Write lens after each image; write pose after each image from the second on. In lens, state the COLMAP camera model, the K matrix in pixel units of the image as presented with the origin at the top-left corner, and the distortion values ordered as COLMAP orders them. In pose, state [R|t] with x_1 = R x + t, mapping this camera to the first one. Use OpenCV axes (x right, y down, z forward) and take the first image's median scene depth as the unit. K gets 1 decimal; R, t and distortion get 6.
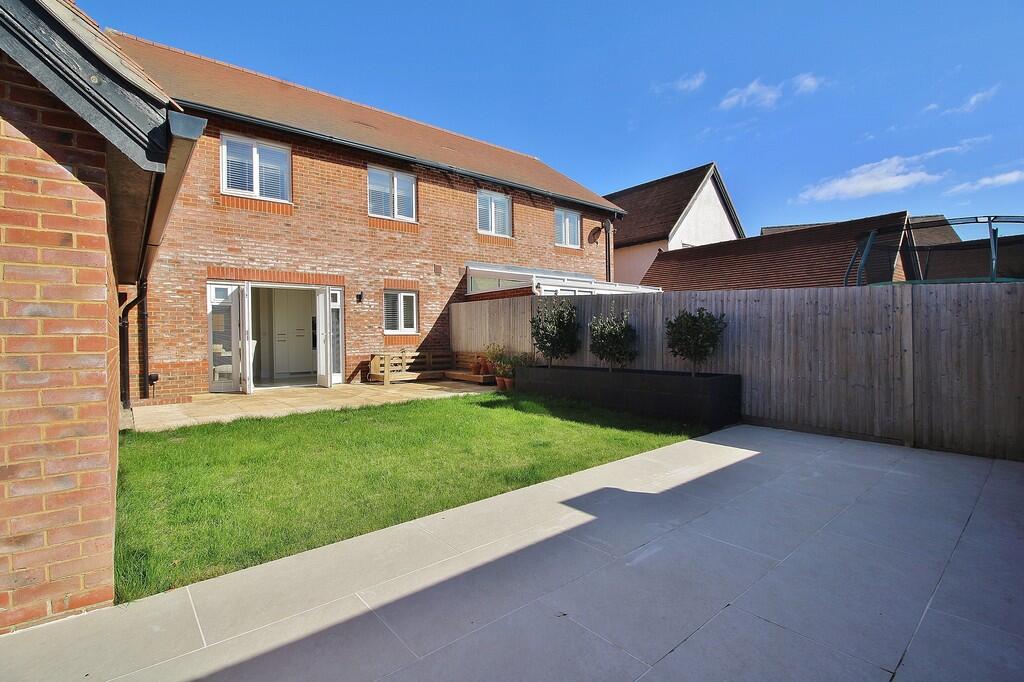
lens RADIAL K [[479.1, 0, 520.4], [0, 479.1, 339.1], [0, 0, 1]] dist [-0.011884, -0.004708]
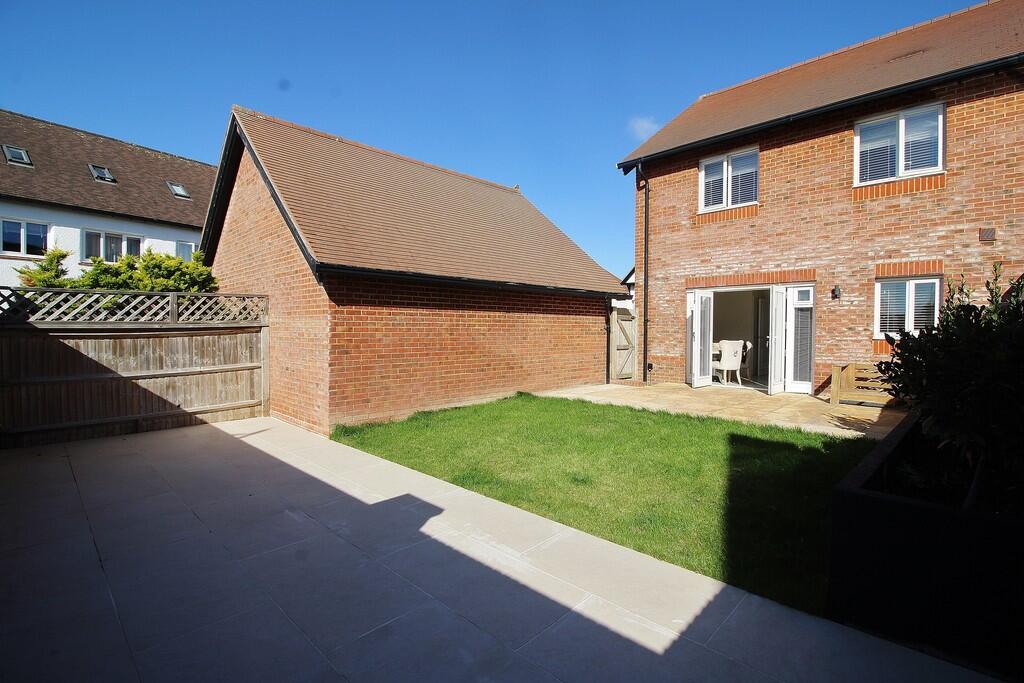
lens RADIAL K [[479.1, 0, 519.5], [0, 479.1, 341.2], [0, 0, 1]] dist [-0.011884, -0.004708]
pose [[0.083633, 0.037506, -0.995791, 0.450474], [-0.011500, 0.999261, 0.036671, -0.029253], [0.996430, 0.008384, 0.084002, 0.414487]]
